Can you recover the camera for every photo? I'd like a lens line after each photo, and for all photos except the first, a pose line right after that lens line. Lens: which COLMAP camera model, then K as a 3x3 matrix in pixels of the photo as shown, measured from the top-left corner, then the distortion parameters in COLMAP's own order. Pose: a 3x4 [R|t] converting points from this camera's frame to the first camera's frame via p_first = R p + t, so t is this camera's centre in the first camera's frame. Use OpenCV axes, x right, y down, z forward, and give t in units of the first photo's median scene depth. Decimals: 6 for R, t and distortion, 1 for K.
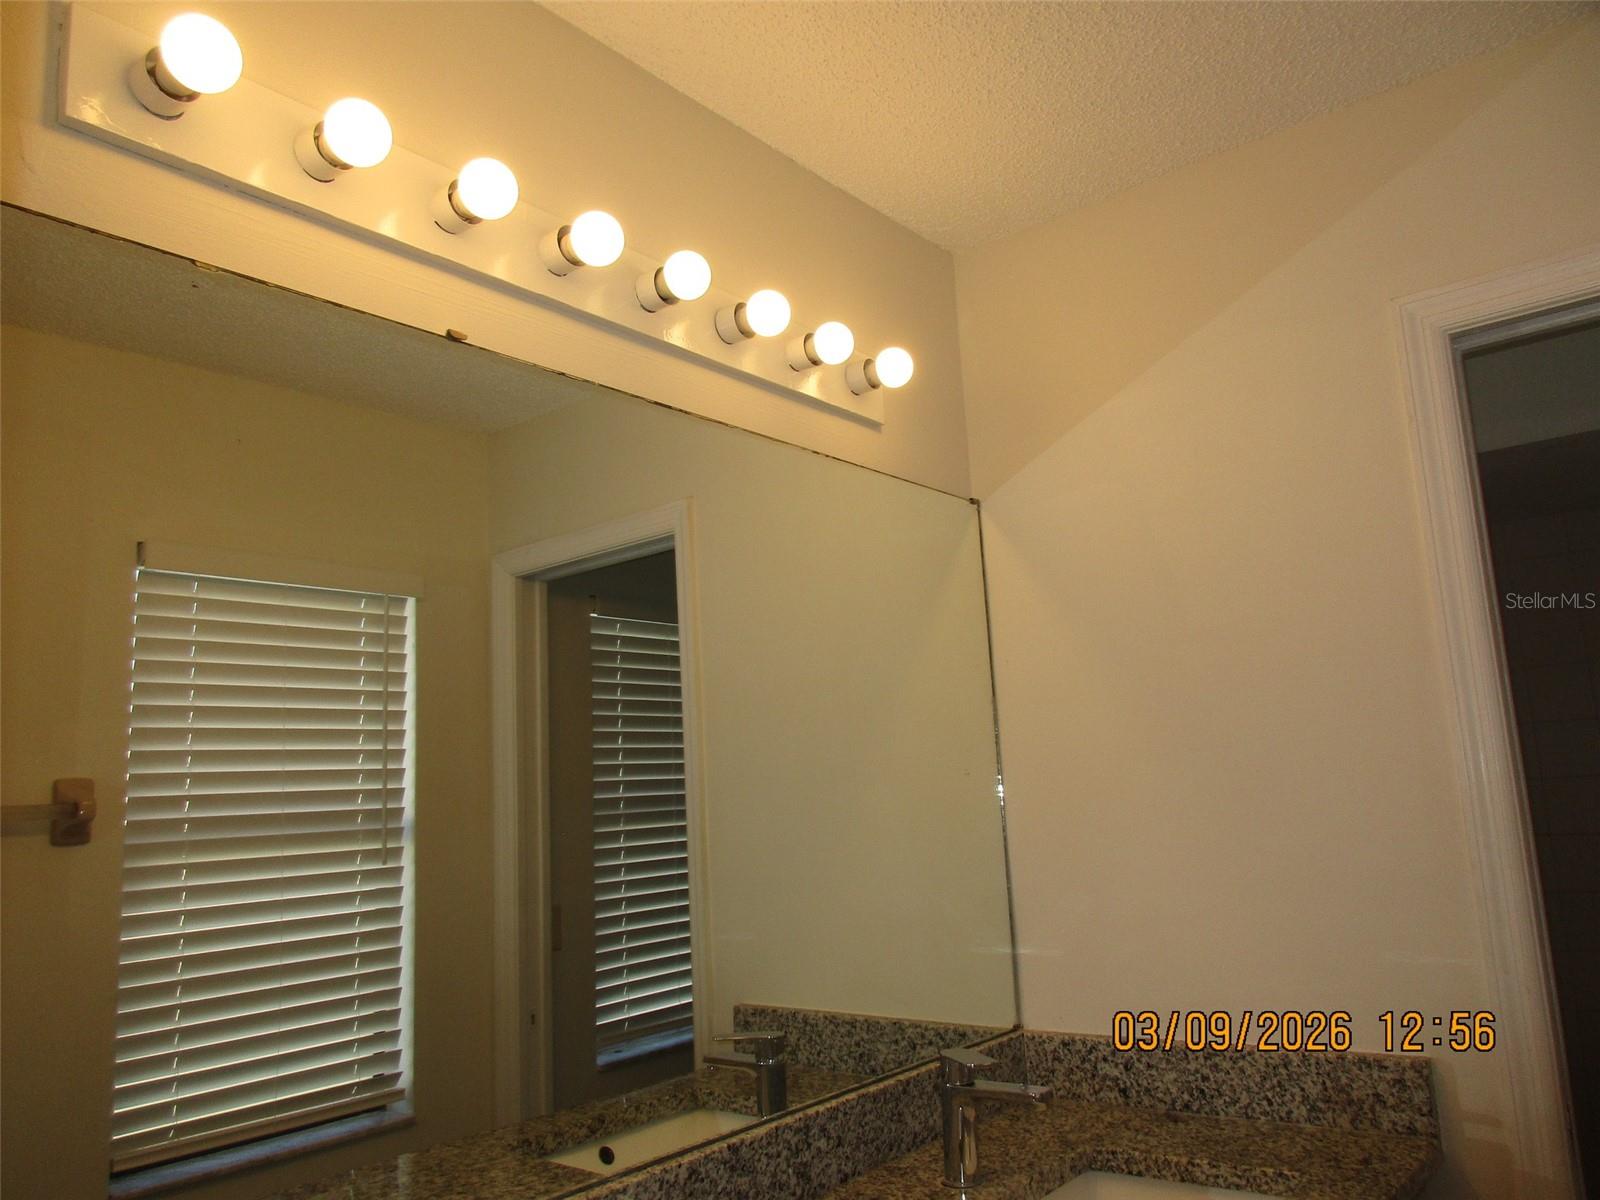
lens RADIAL K [[1196.8, 0, 806.4], [0, 1196.8, 605.4], [0, 0, 1]] dist [0.000443, 0.004776]
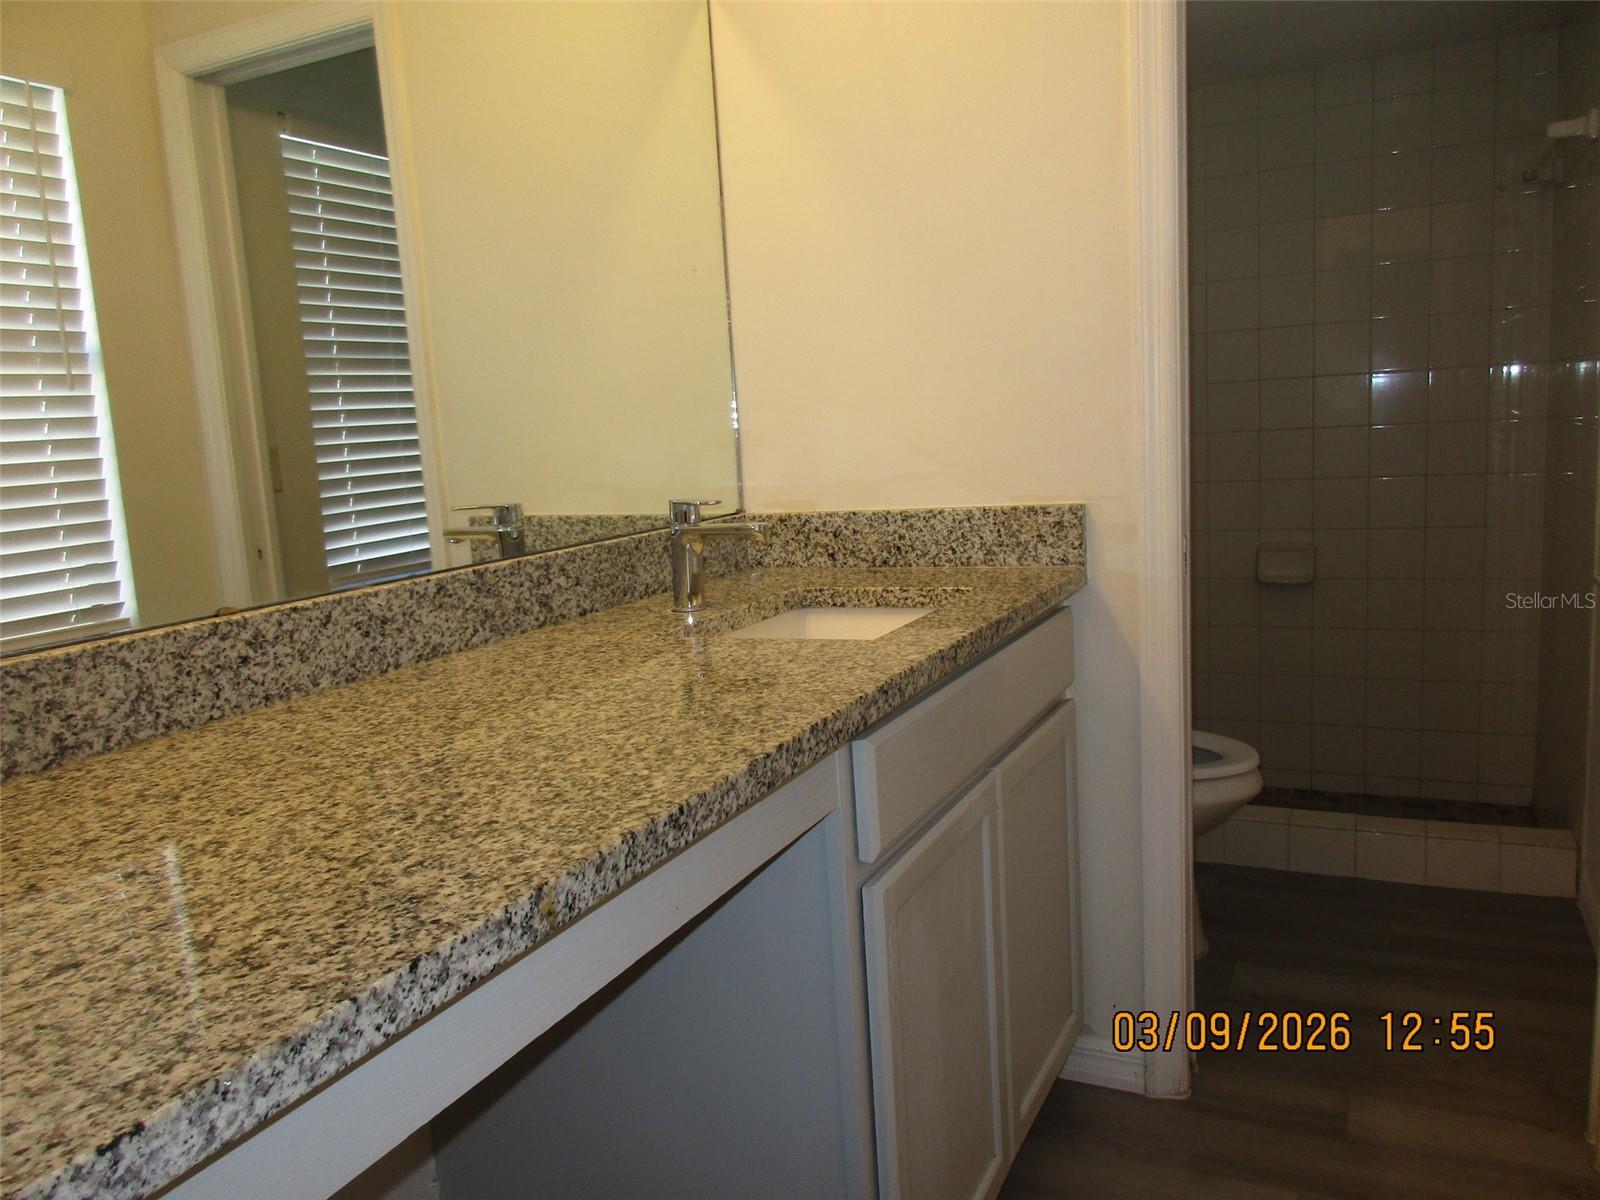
lens RADIAL K [[1196.8, 0, 803.6], [0, 1196.8, 598.1], [0, 0, 1]] dist [0.000443, 0.004776]
pose [[0.975374, -0.037164, 0.217405, -0.007955], [-0.029941, 0.954266, 0.297455, 0.109605], [-0.218517, -0.296639, 0.929654, -0.054821]]
